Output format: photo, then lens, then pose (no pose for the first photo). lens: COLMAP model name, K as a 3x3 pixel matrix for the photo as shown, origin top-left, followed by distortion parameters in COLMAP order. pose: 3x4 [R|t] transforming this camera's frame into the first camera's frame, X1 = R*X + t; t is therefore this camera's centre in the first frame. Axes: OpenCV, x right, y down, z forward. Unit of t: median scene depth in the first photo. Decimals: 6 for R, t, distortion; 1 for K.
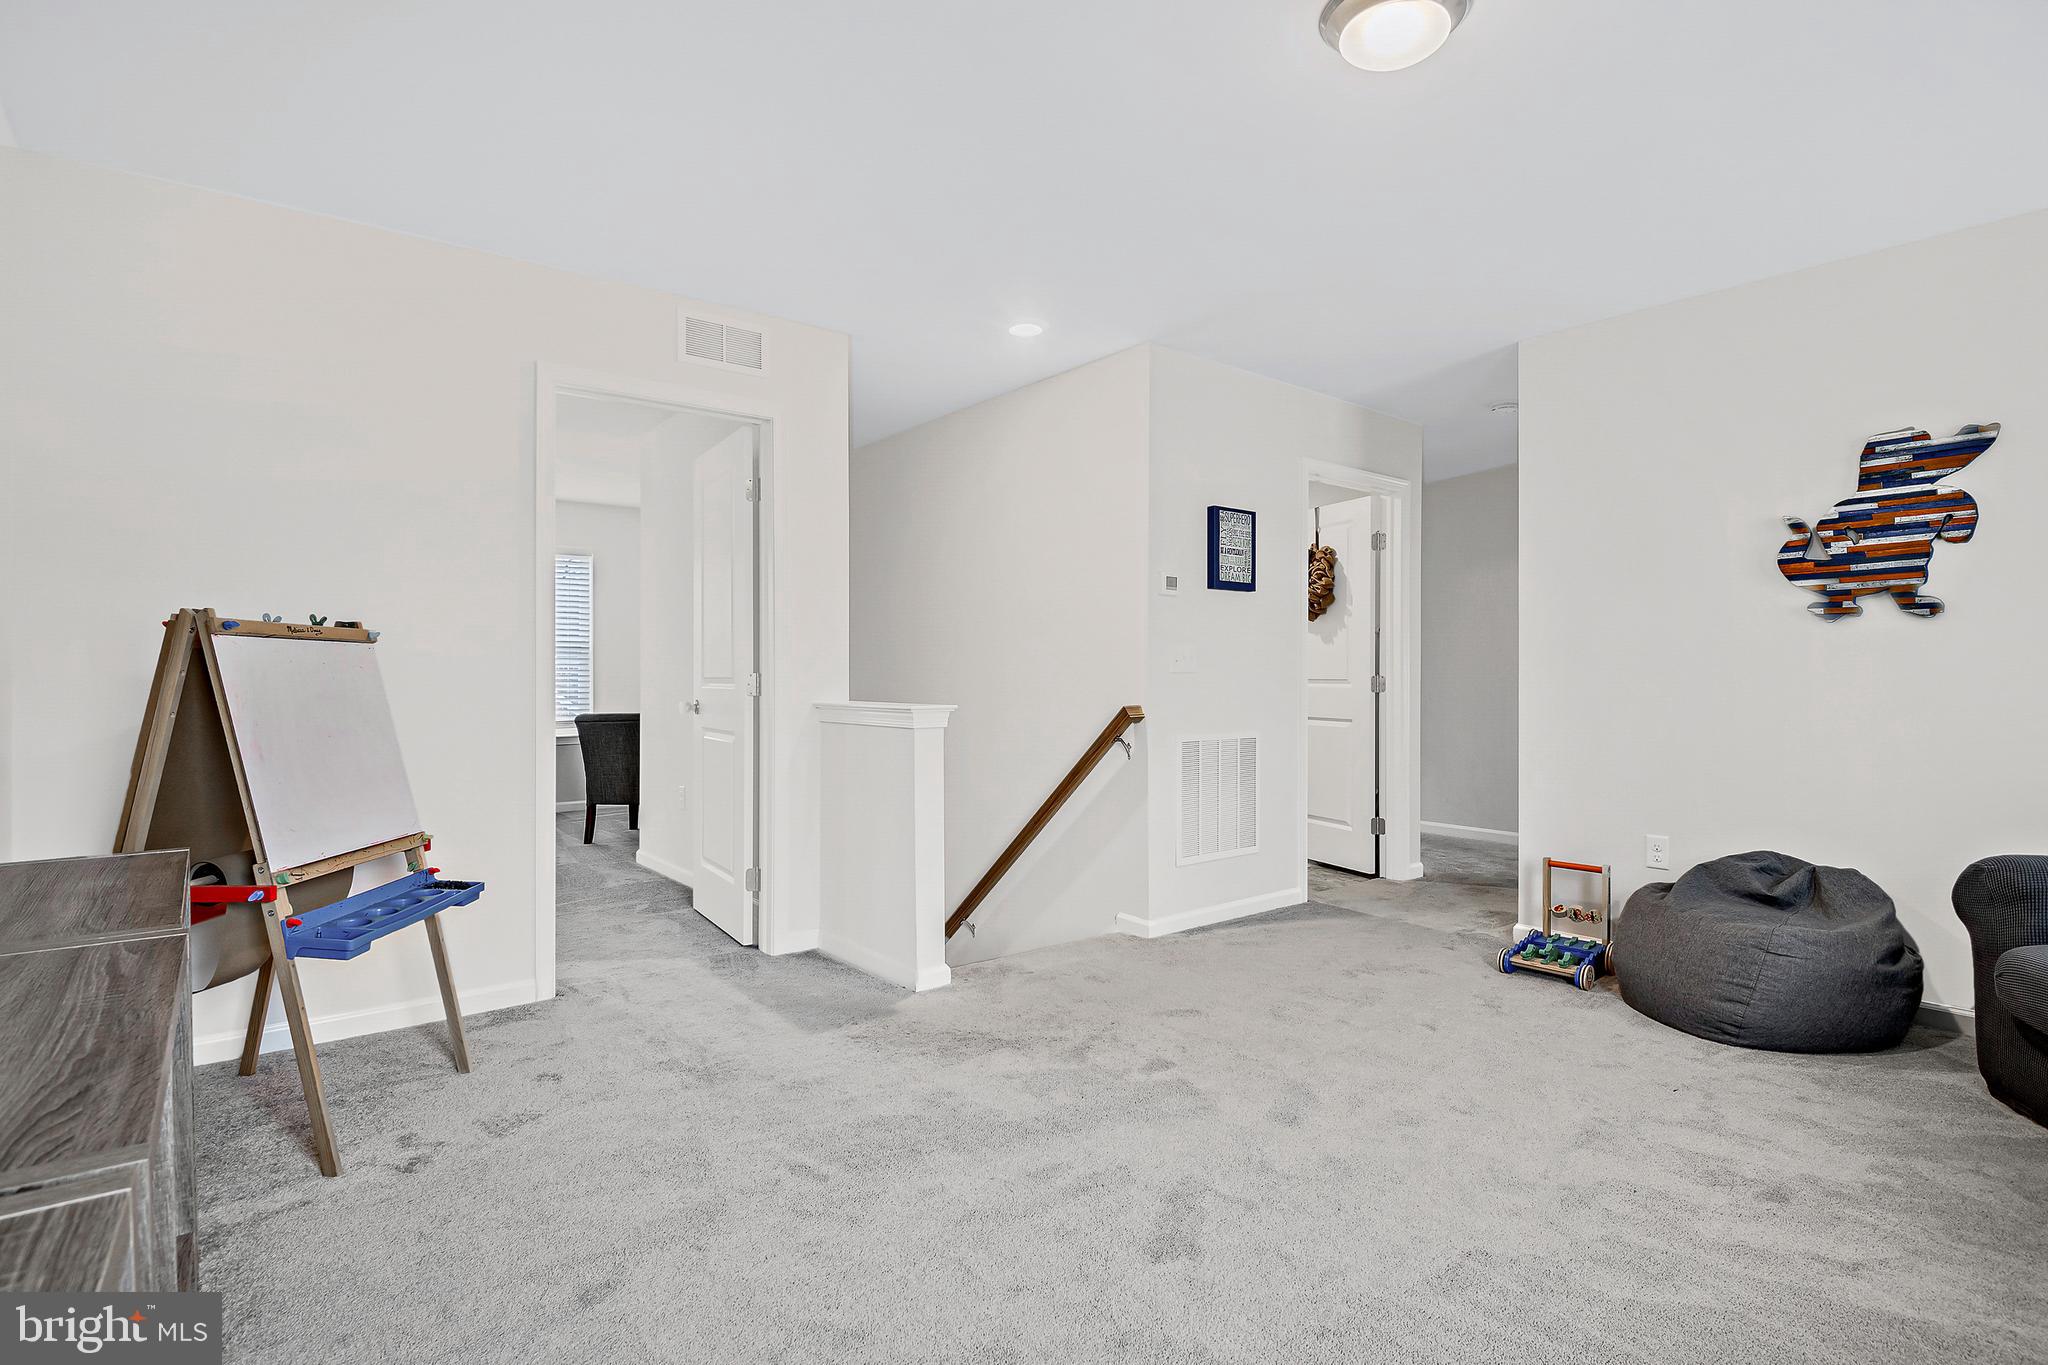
lens RADIAL K [[1020.2, 0, 1019.6], [0, 1020.2, 681.4], [0, 0, 1]] dist [-0.000006, -0.000055]
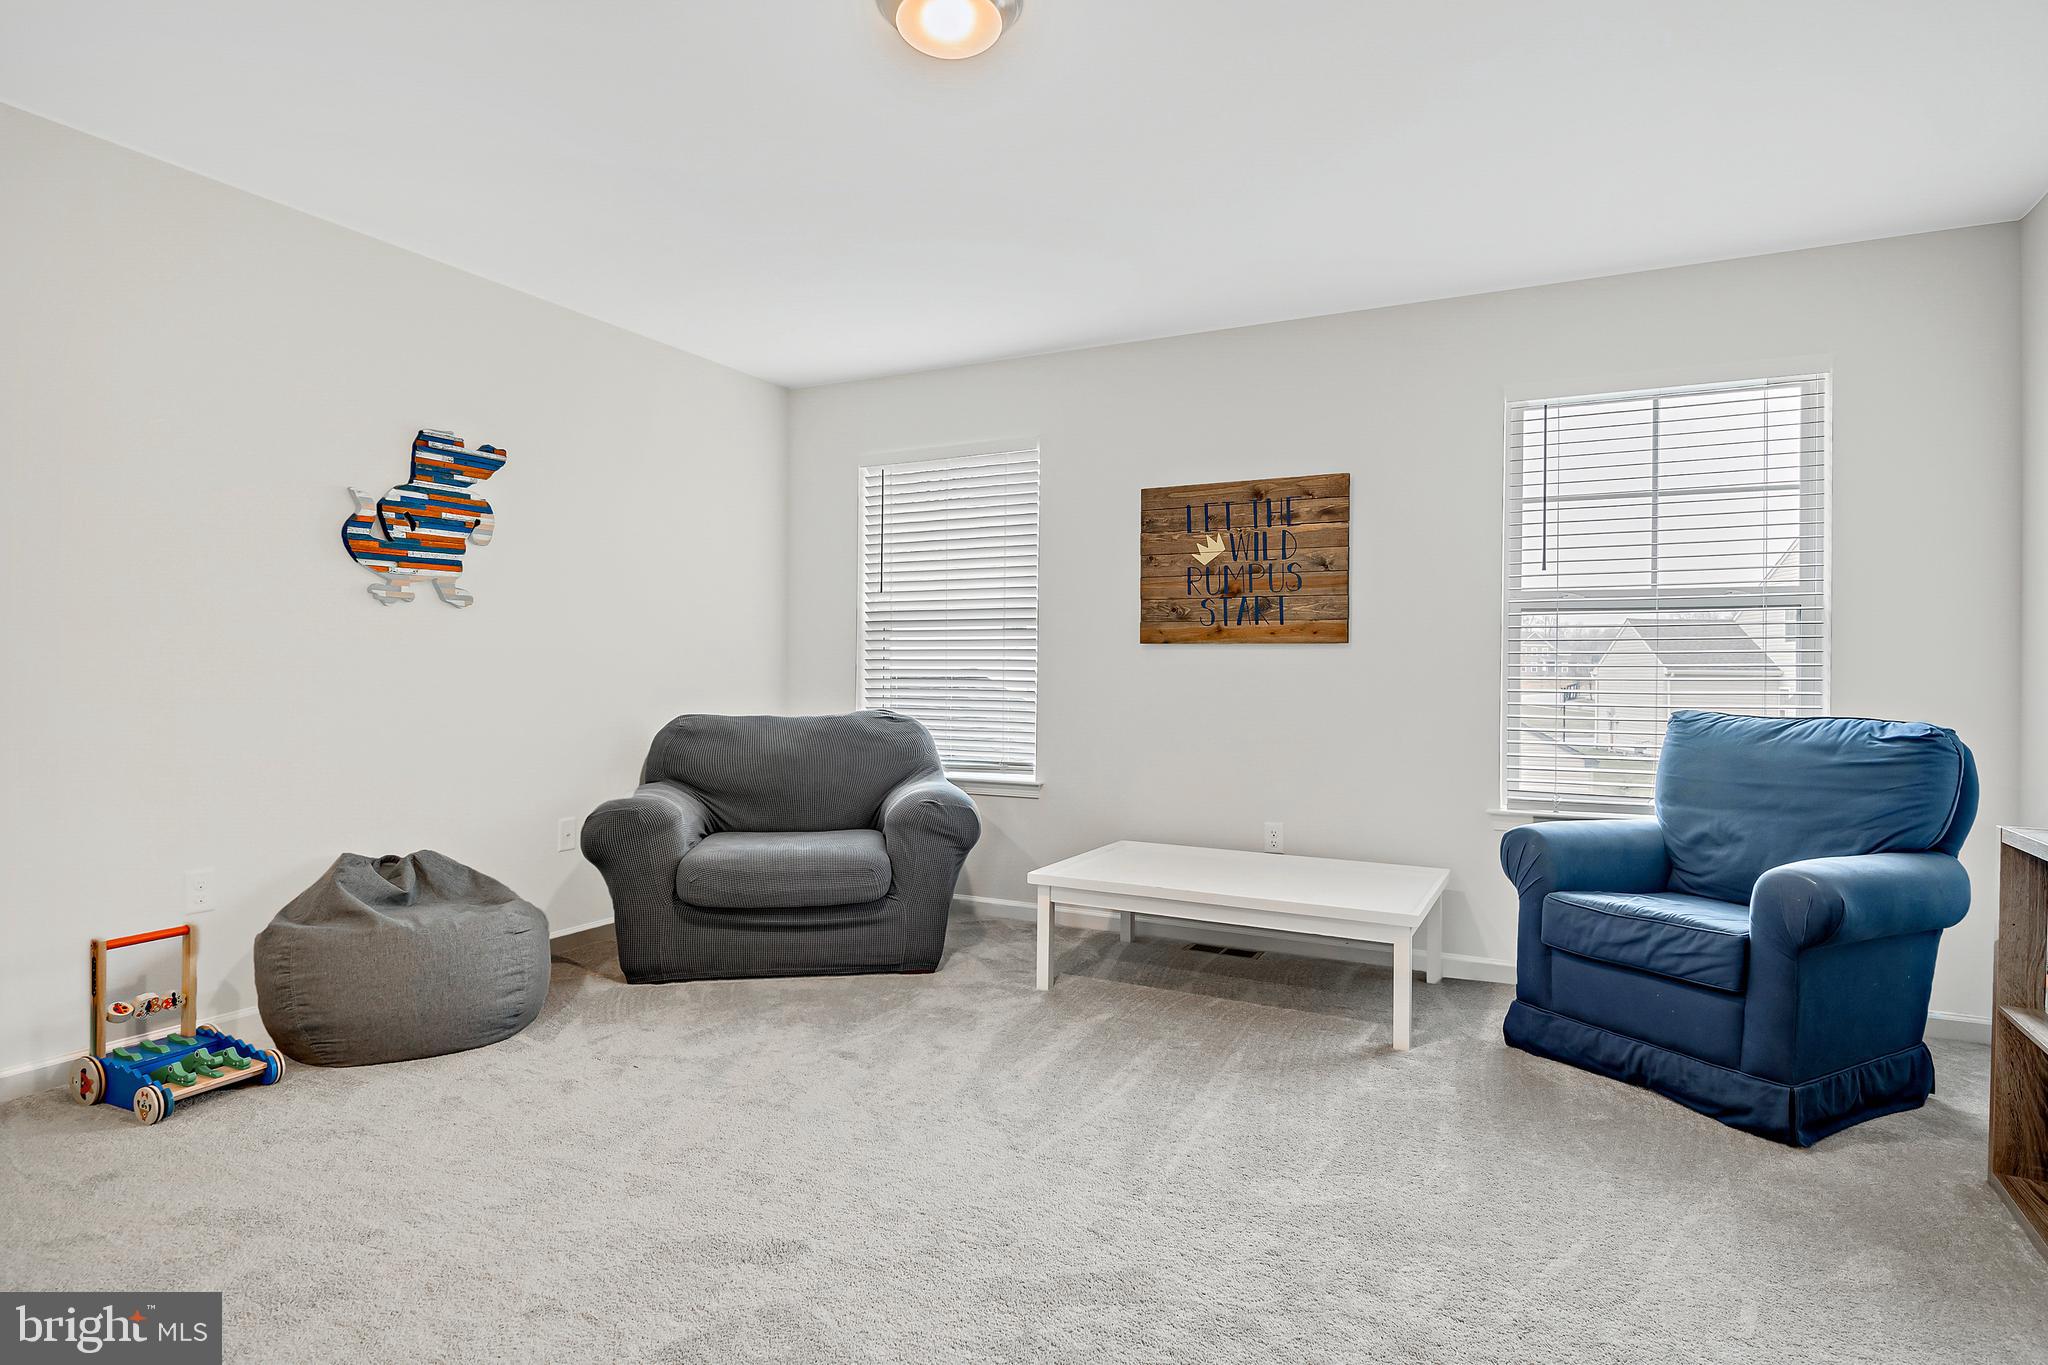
lens RADIAL K [[1070.3, 0, 1019.3], [0, 1070.3, 676.6], [0, 0, 1]] dist [-0.005801, -0.000787]
pose [[-0.402926, -0.011565, 0.915160, -0.407267], [0.000226, 0.999919, 0.012735, -0.003132], [-0.915233, 0.005338, -0.402890, 0.899195]]
